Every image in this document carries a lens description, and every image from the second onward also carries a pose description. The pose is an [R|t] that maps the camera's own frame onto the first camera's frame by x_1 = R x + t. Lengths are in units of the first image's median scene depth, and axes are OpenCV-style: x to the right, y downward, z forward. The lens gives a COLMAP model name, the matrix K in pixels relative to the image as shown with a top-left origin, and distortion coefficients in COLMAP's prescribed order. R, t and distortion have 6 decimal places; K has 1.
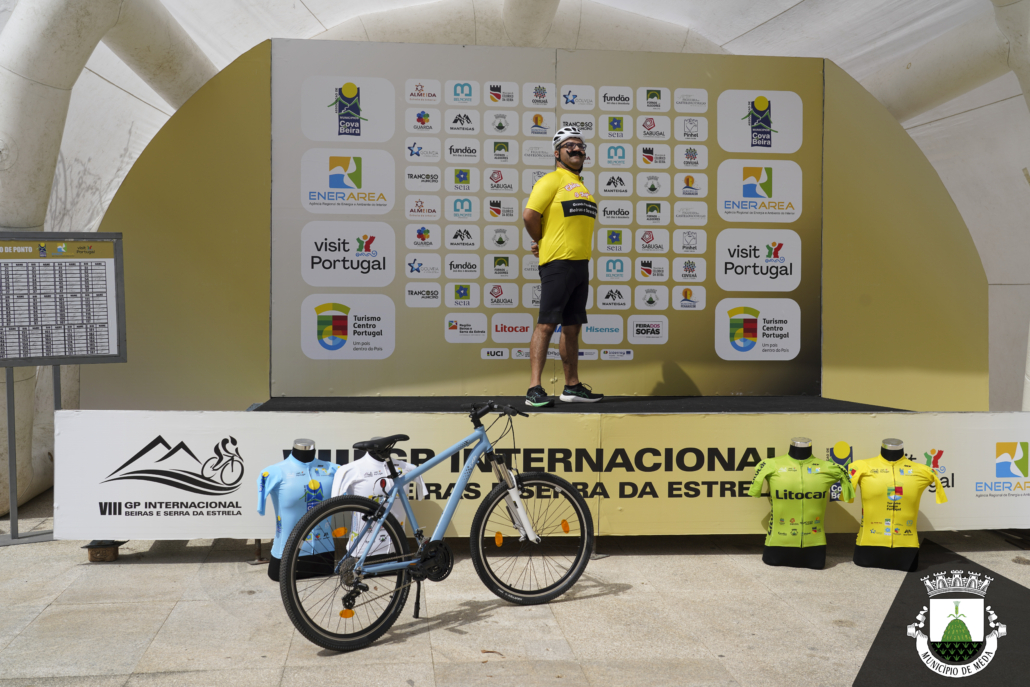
lens RADIAL K [[1063.8, 0, 504.8], [0, 1063.8, 357.7], [0, 0, 1]] dist [0.024866, 0.000000]
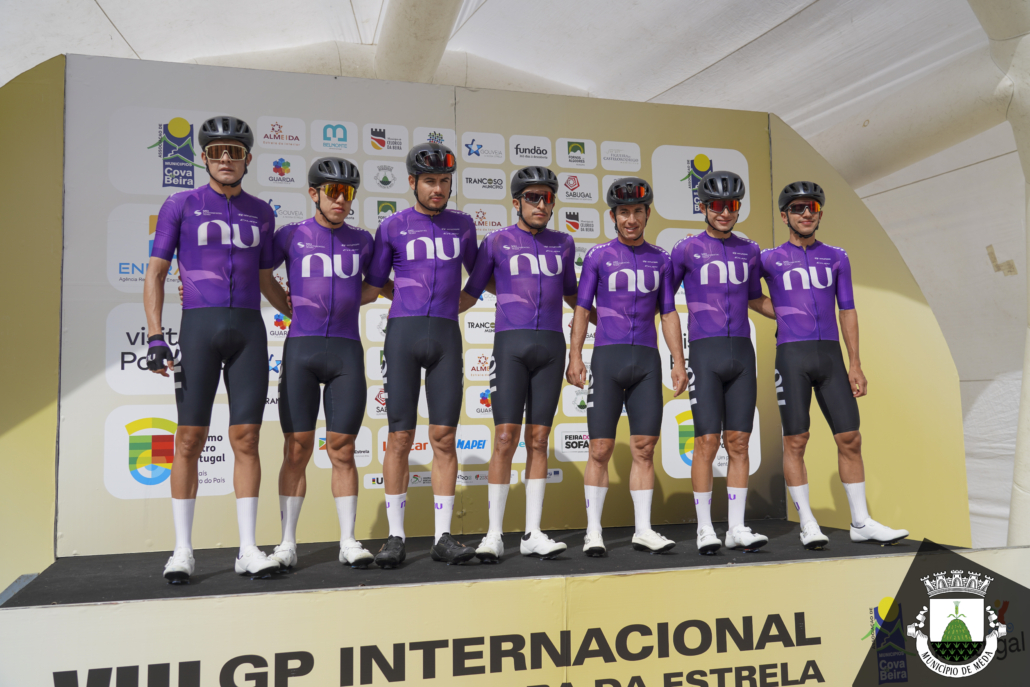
lens RADIAL K [[972.3, 0, 504.5], [0, 972.3, 352.7], [0, 0, 1]] dist [0.025128, 0.000000]
pose [[0.985385, -0.011078, 0.169982, -0.049220], [0.028817, 0.994341, -0.102251, -0.025692], [-0.167887, 0.105655, 0.980128, 0.386244]]
